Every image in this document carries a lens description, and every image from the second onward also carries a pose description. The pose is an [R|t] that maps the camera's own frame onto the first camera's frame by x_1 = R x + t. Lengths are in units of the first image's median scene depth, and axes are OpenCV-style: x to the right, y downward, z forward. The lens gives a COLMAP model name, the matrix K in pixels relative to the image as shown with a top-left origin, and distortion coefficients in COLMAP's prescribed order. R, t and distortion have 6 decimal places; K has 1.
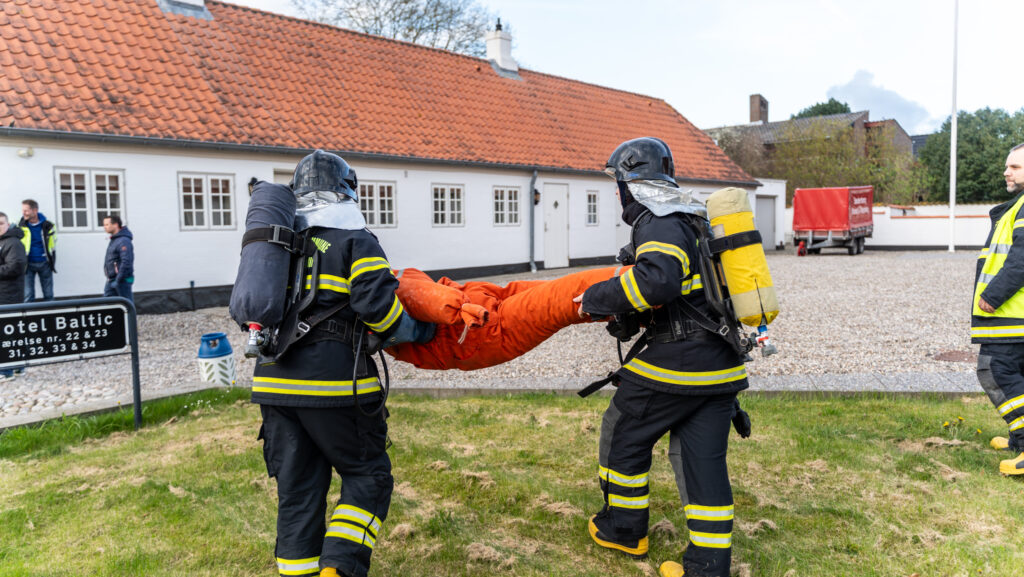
lens RADIAL K [[813.6, 0, 512.0], [0, 813.6, 288.5], [0, 0, 1]] dist [0.000422, -0.009960]
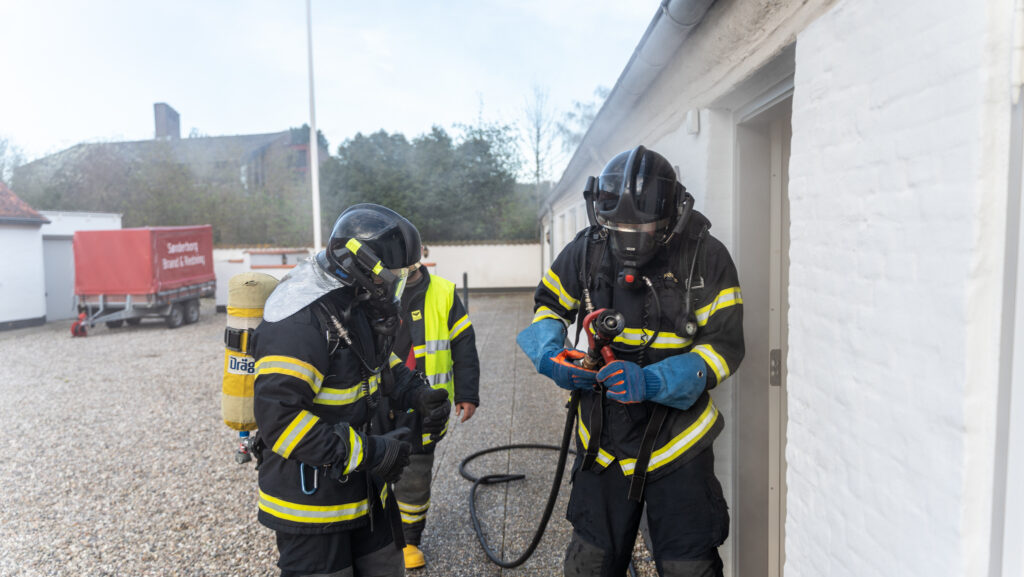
lens RADIAL K [[813.6, 0, 512.0], [0, 813.6, 288.5], [0, 0, 1]] dist [0.000422, -0.009960]
pose [[0.841491, -0.034898, 0.539143, 0.287132], [0.050932, 0.998592, -0.014857, -0.048455], [-0.537866, 0.039962, 0.842083, 0.271463]]
